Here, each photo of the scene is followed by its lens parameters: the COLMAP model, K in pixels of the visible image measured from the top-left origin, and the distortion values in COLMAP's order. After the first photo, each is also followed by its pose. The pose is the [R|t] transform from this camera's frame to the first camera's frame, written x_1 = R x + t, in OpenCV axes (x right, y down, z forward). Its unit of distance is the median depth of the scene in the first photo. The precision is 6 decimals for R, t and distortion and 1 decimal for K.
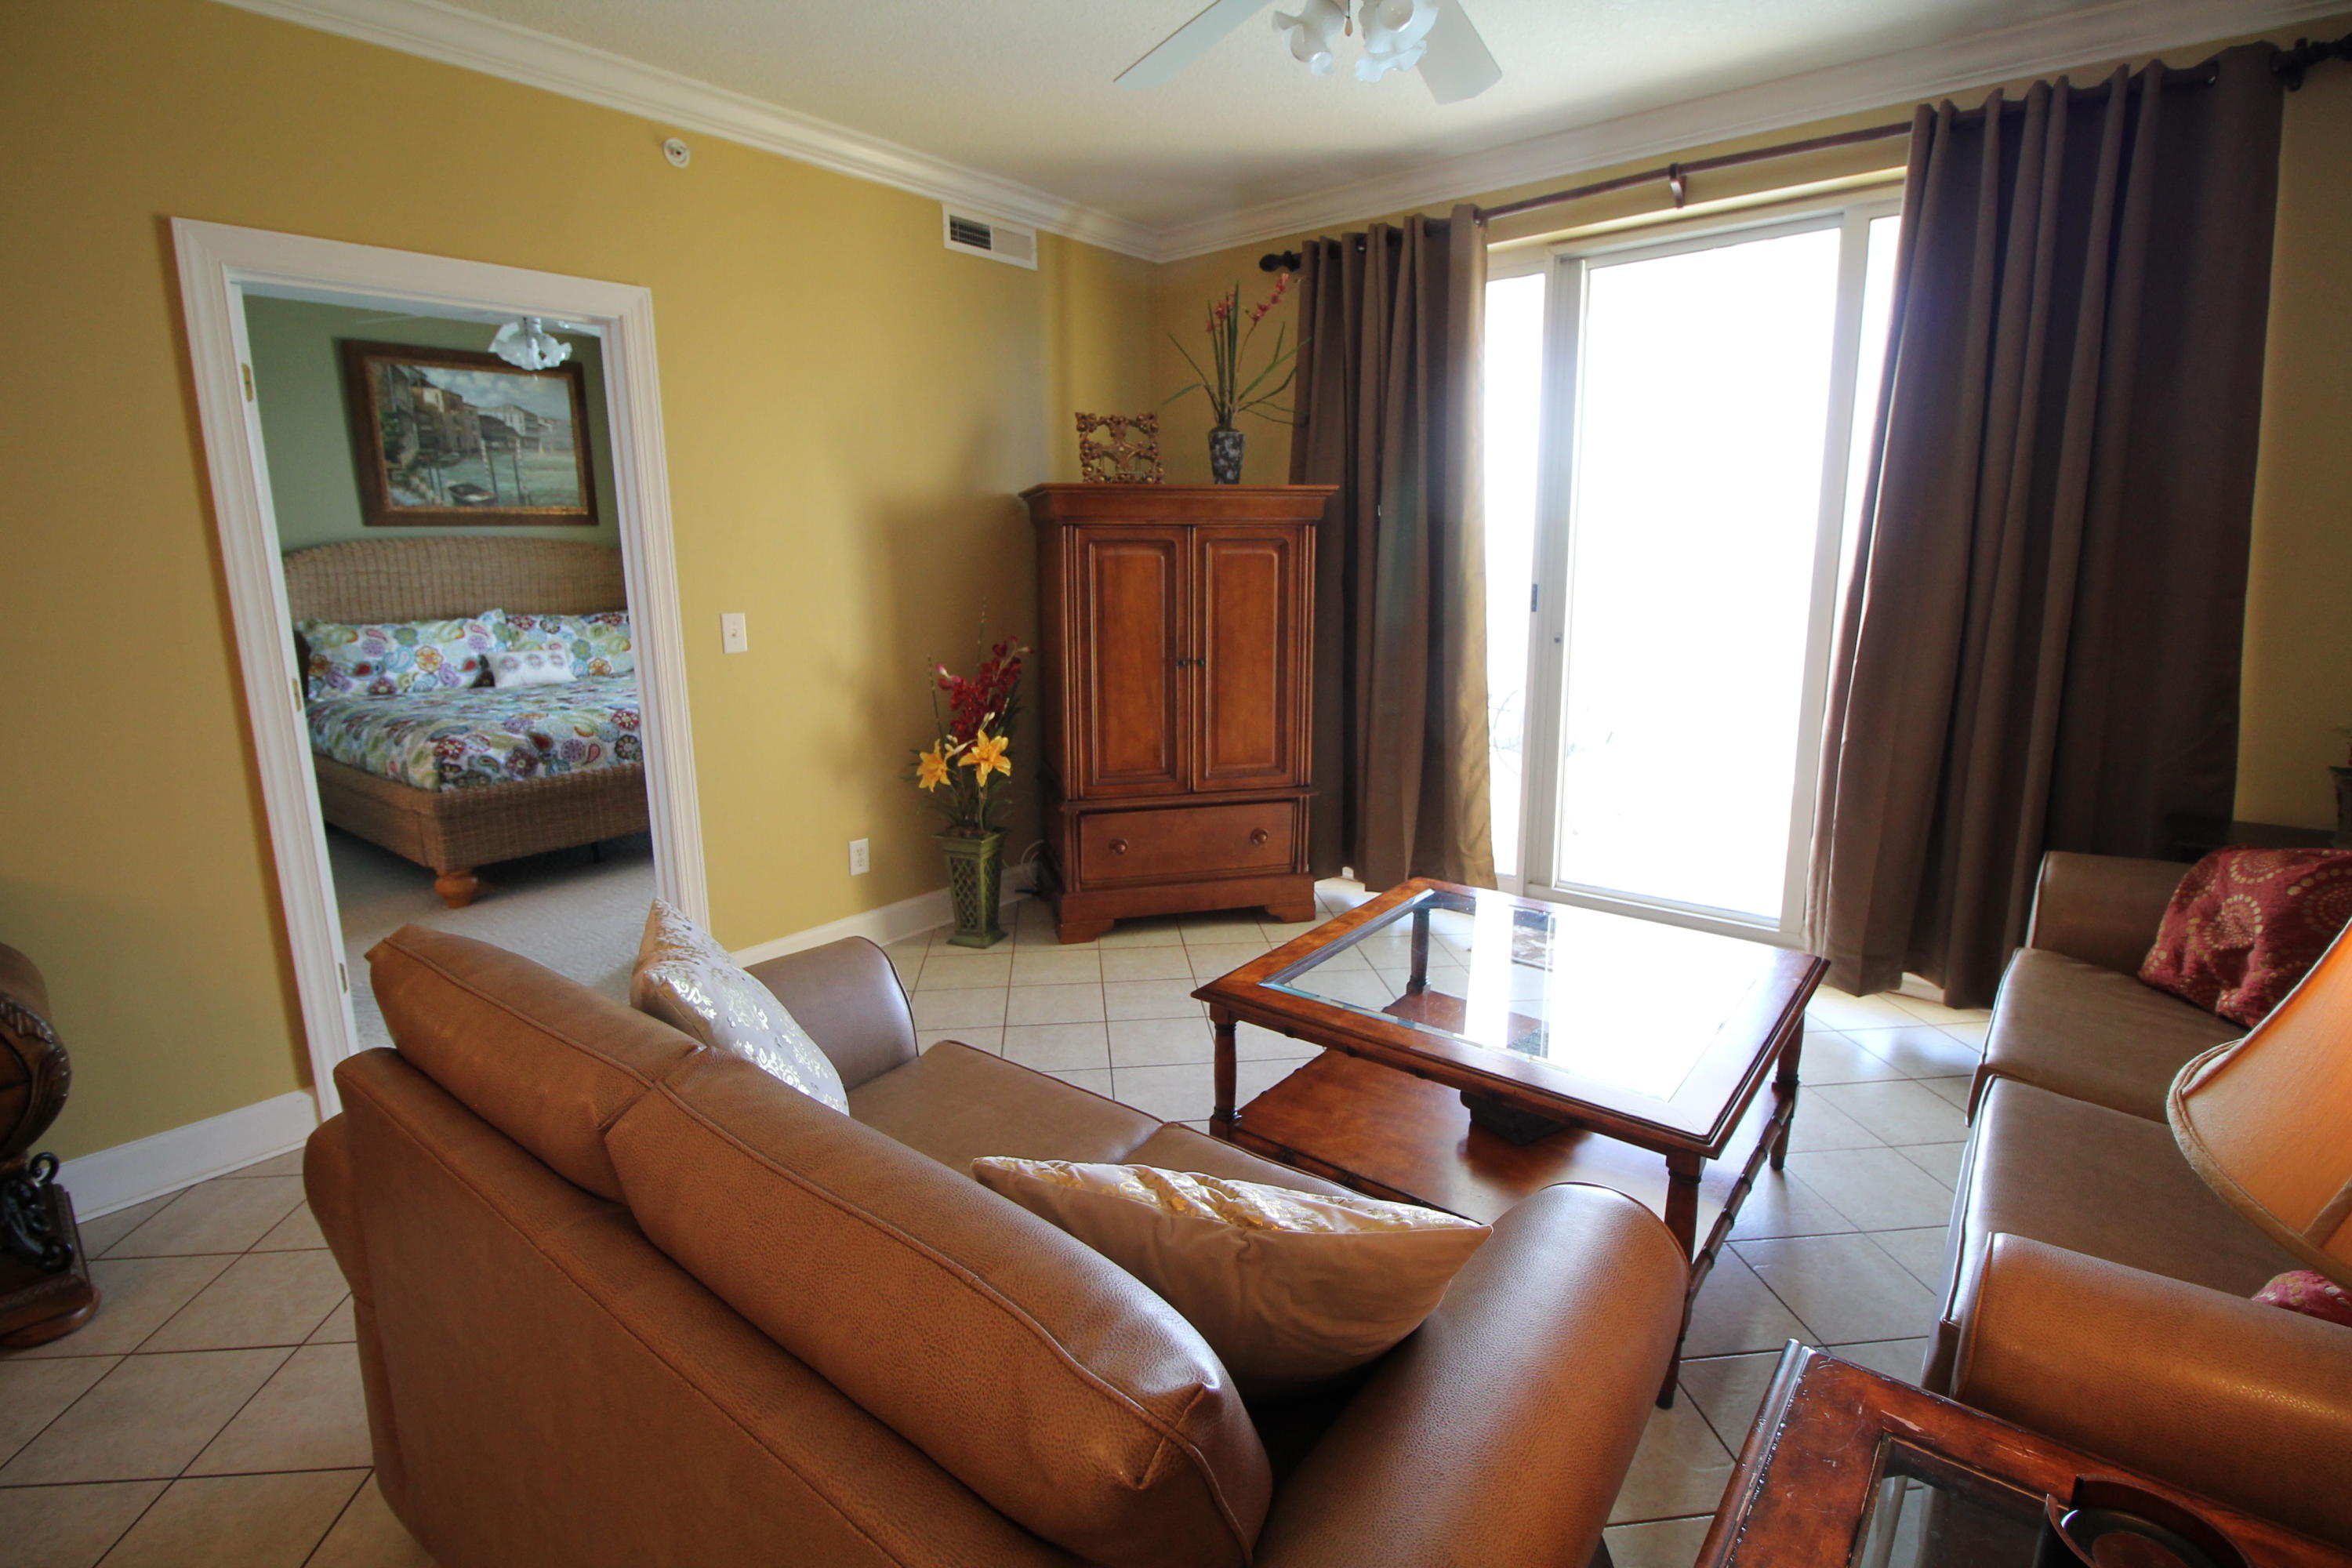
lens RADIAL K [[1131.0, 0, 1170.0], [0, 1131.0, 776.7], [0, 0, 1]] dist [-0.002827, -0.001097]
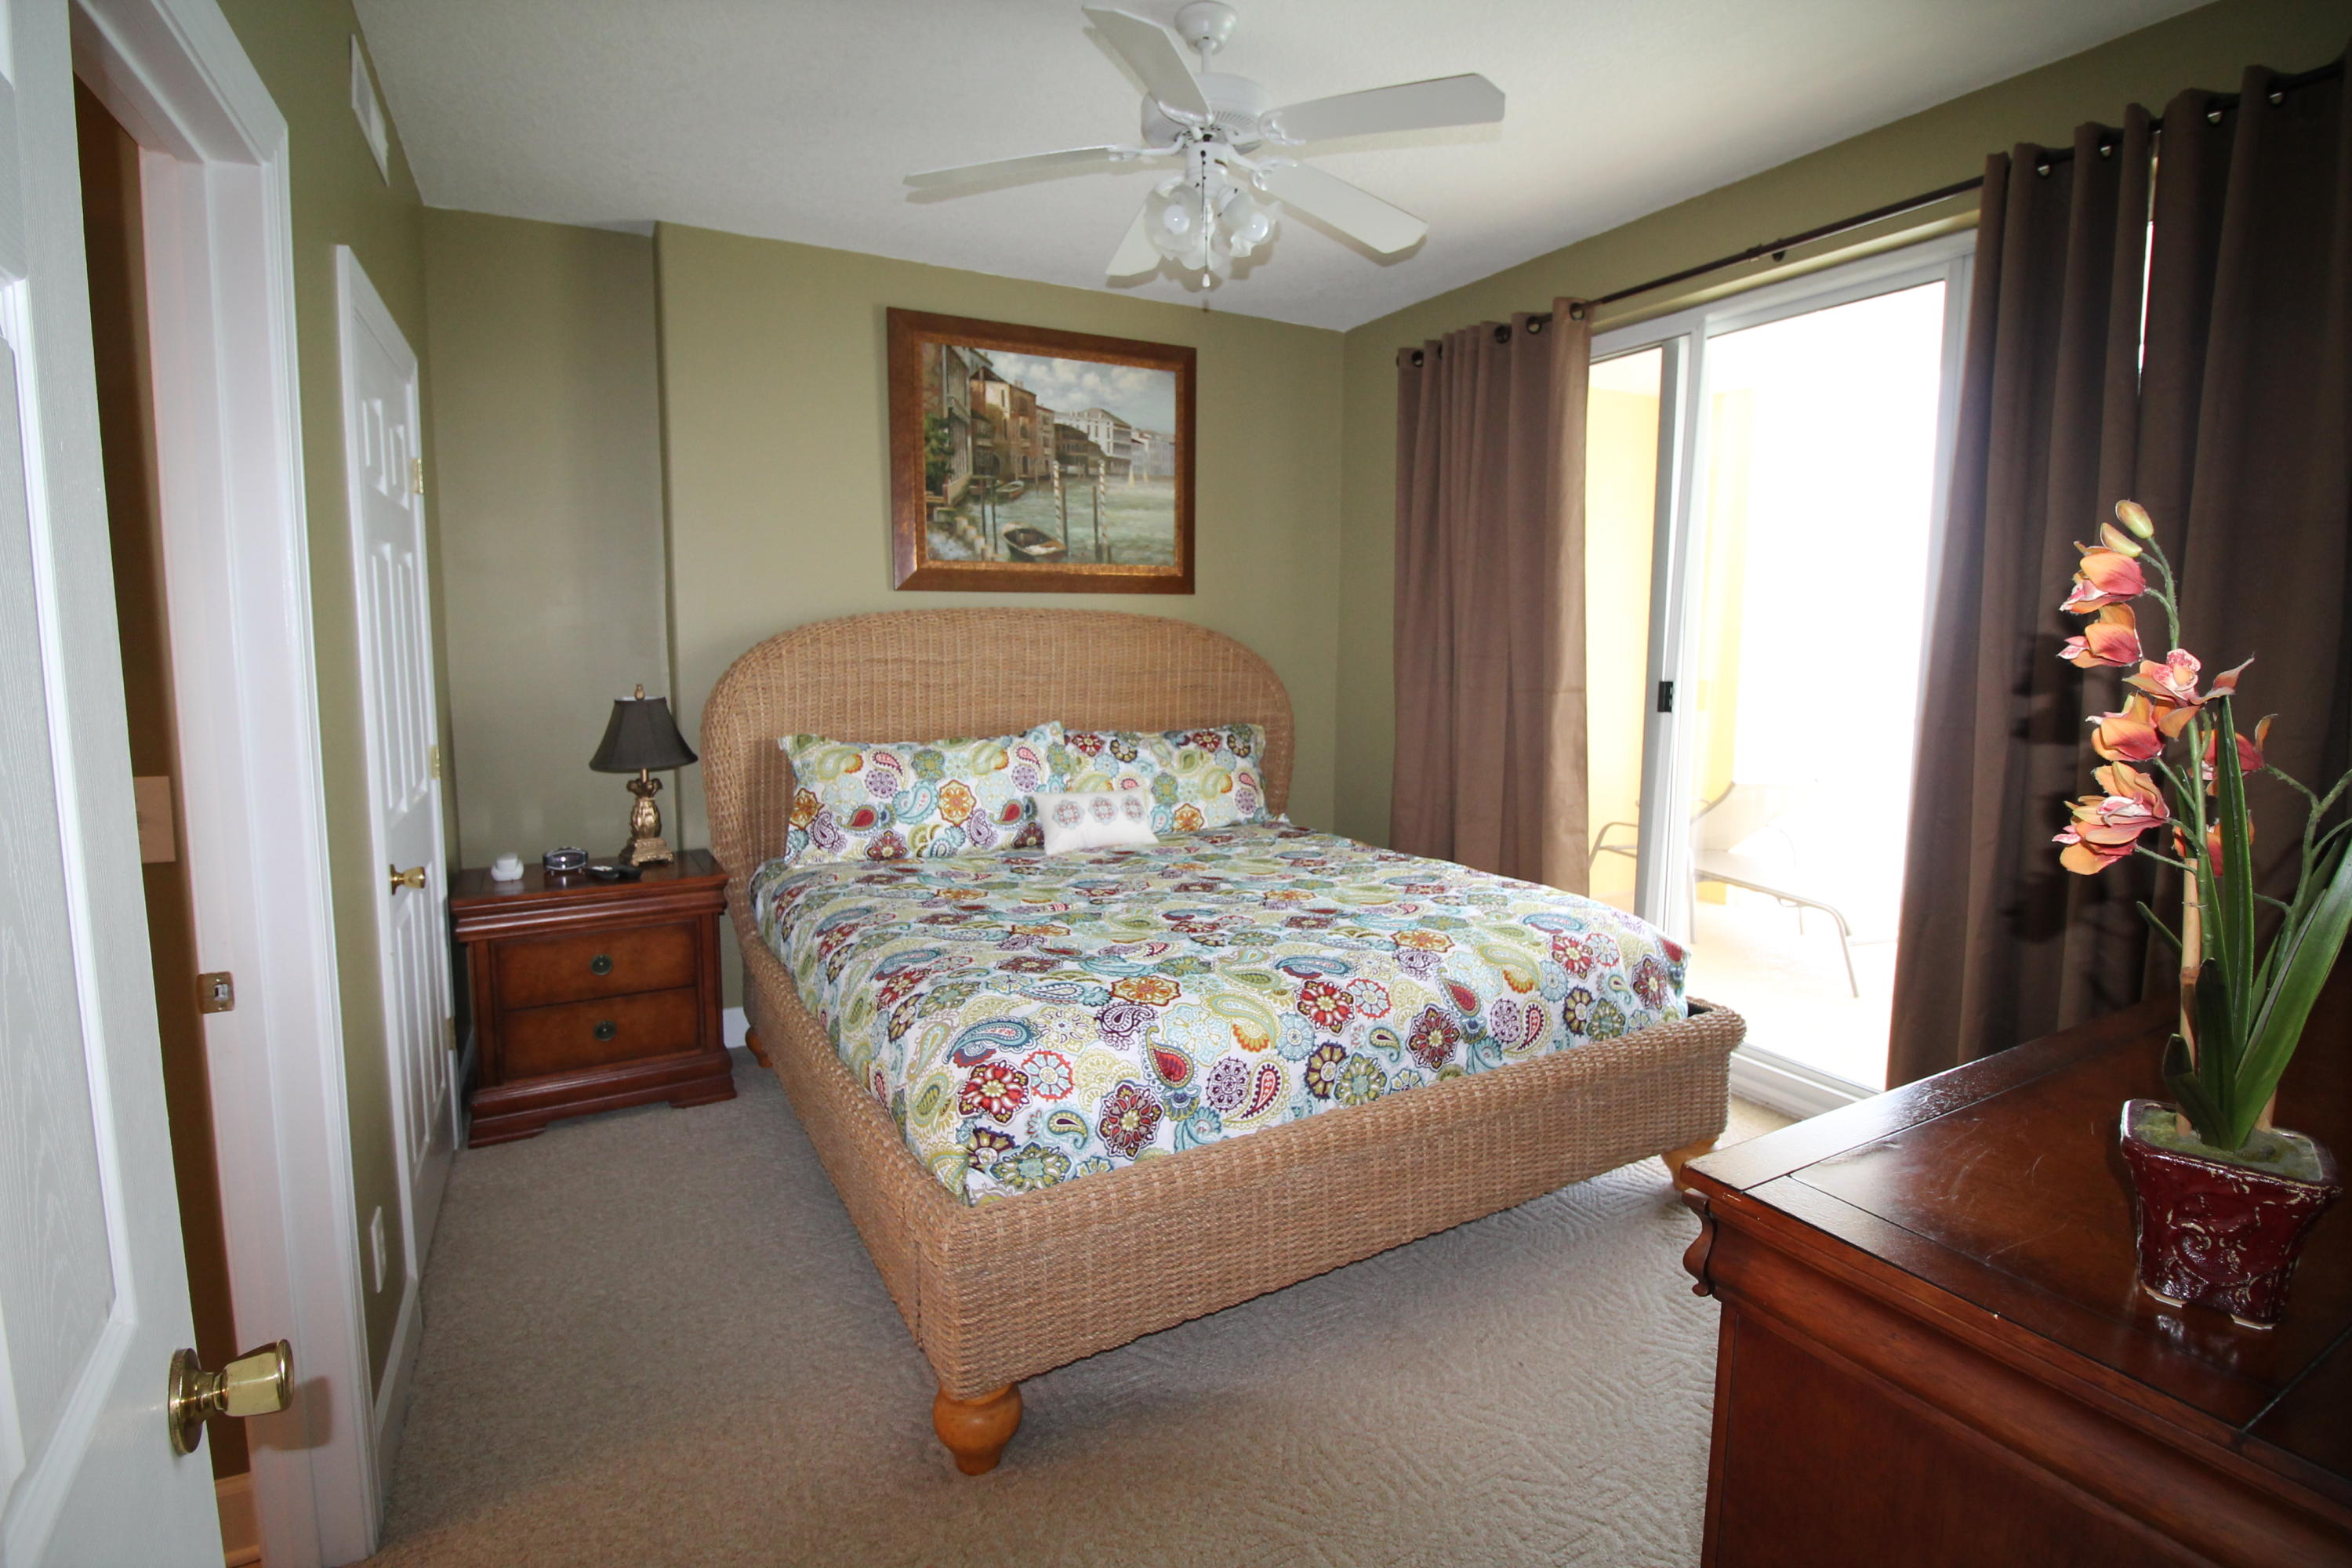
lens RADIAL K [[1131.0, 0, 1176.7], [0, 1131.0, 792.5], [0, 0, 1]] dist [-0.002827, -0.001097]
pose [[0.930691, 0.065334, -0.359924, -0.307977], [-0.086277, 0.995368, -0.042412, -0.090134], [0.355485, 0.070526, 0.932017, 0.446456]]
